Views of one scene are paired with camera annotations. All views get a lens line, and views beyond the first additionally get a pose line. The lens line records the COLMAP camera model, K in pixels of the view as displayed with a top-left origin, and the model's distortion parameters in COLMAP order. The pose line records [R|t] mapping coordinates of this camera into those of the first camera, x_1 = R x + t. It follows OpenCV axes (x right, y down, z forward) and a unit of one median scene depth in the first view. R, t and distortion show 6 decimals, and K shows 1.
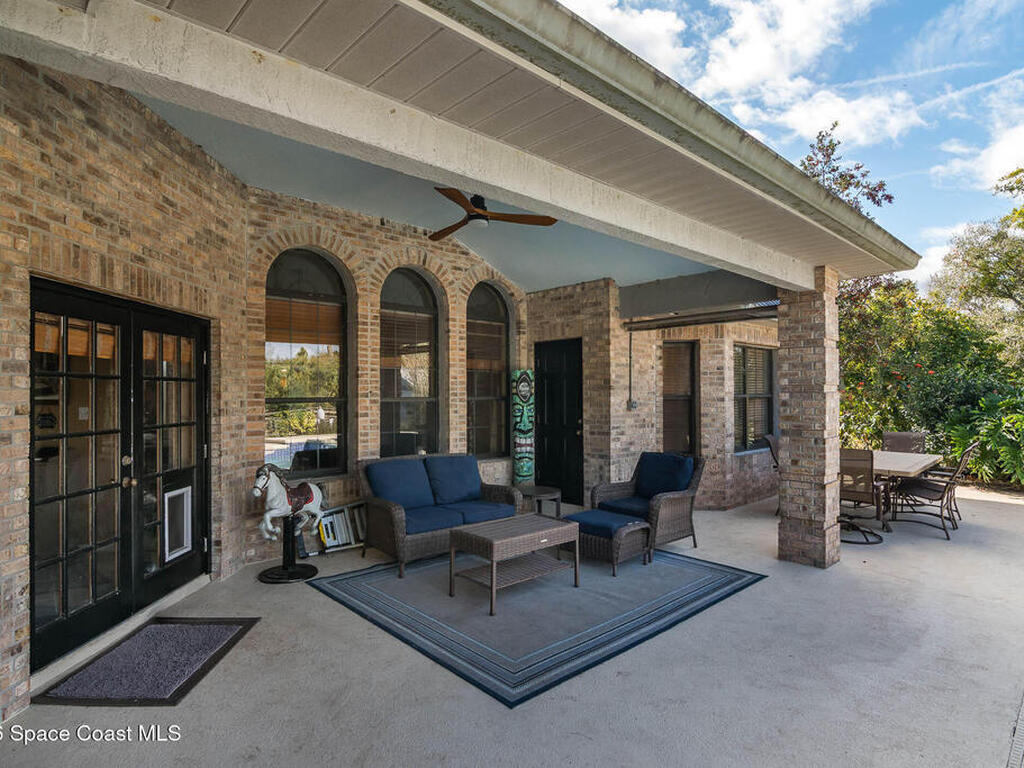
lens RADIAL K [[564.6, 0, 512.4], [0, 564.6, 389.6], [0, 0, 1]] dist [0.001411, -0.000469]
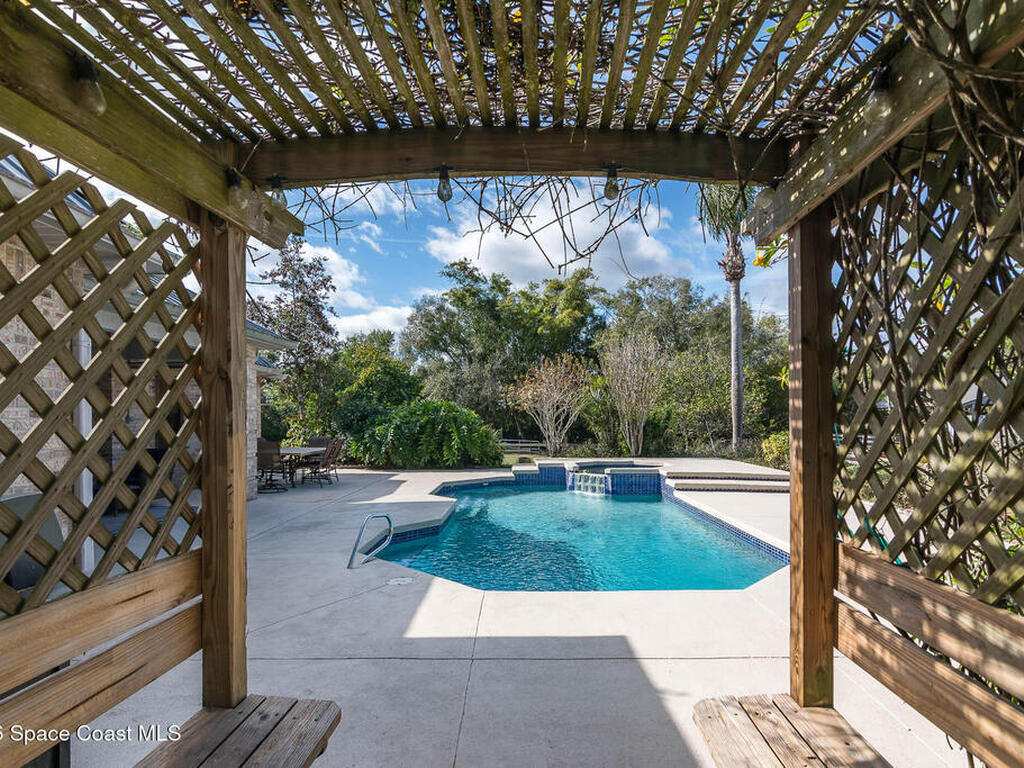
lens RADIAL K [[564.6, 0, 533.0], [0, 564.6, 424.0], [0, 0, 1]] dist [0.001411, -0.000469]
pose [[0.681955, -0.007284, 0.731358, -0.077649], [-0.004007, 0.999898, 0.013695, 0.006114], [-0.731383, -0.012270, 0.681857, -0.401109]]
